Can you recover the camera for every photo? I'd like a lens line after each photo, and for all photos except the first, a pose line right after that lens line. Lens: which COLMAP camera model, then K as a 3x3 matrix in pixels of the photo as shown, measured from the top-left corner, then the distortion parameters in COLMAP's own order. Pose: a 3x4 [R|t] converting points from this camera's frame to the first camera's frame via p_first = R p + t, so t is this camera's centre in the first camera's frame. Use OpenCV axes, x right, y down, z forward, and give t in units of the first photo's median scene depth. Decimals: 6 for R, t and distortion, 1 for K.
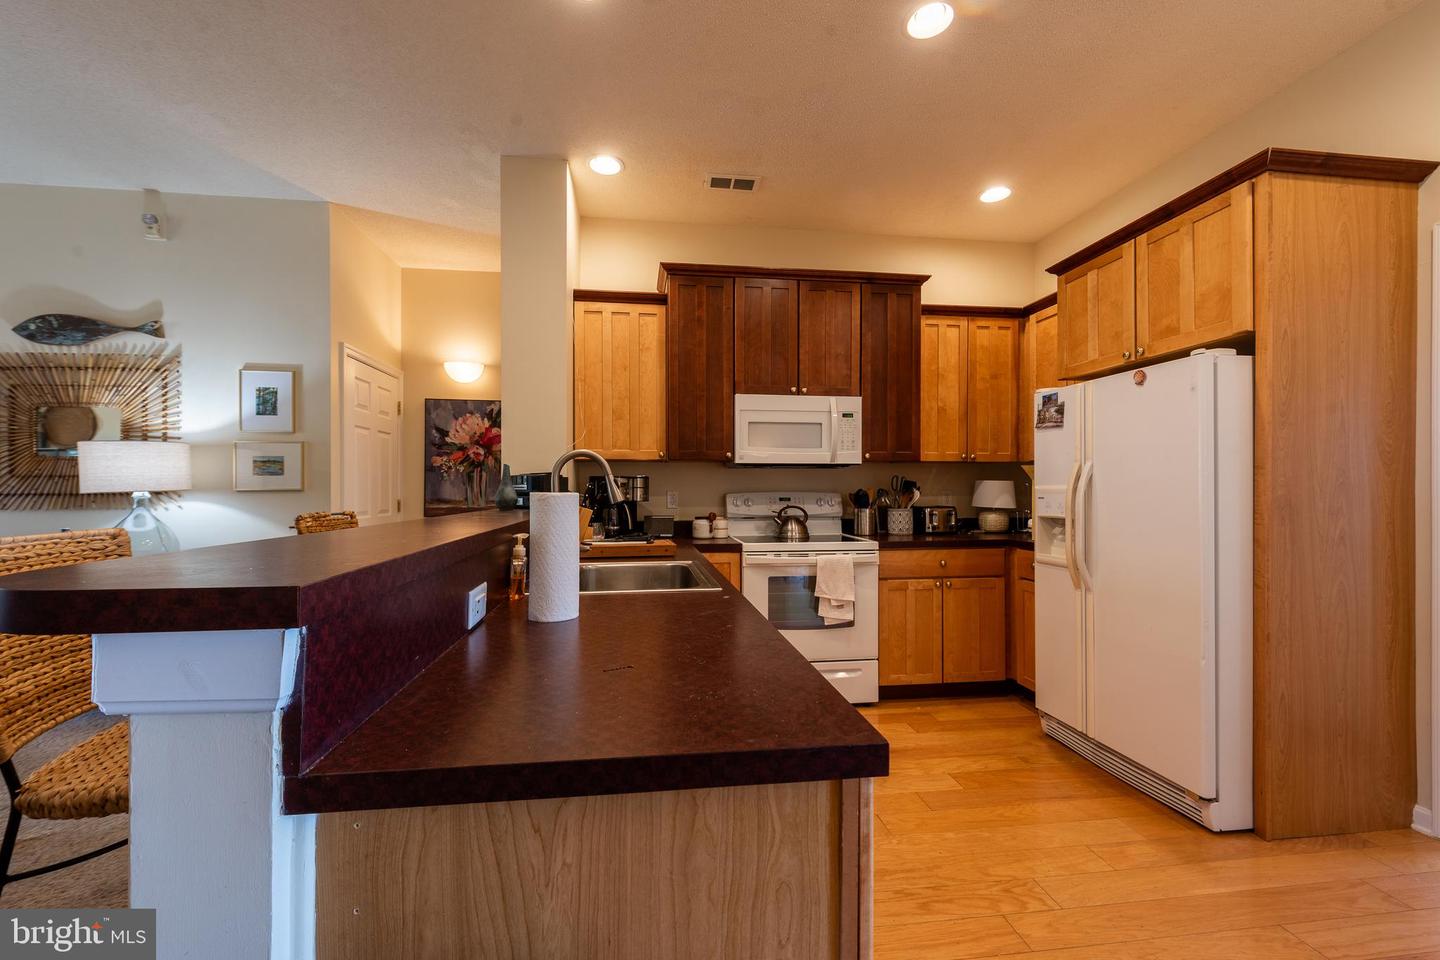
lens RADIAL K [[575.0, 0, 715.7], [0, 575.0, 487.0], [0, 0, 1]] dist [0.009438, 0.000026]
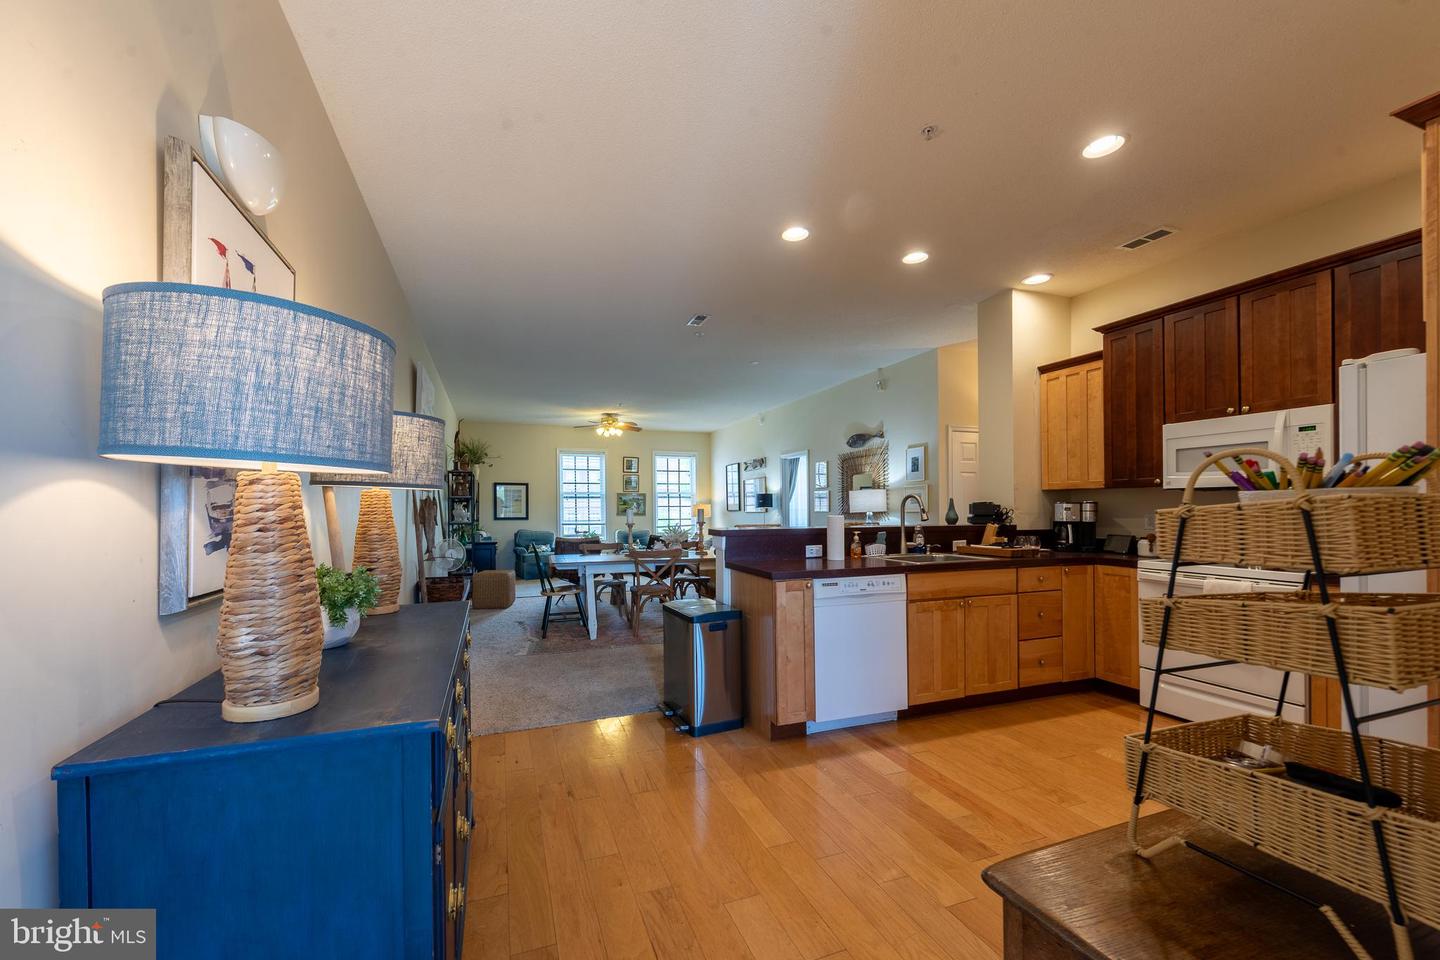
lens RADIAL K [[575.0, 0, 714.6], [0, 575.0, 507.5], [0, 0, 1]] dist [0.009438, 0.000026]
pose [[0.246207, -0.003919, -0.969209, 0.883121], [0.000941, 0.999992, -0.003804, -0.002118], [0.969217, 0.000024, 0.246208, -0.088051]]
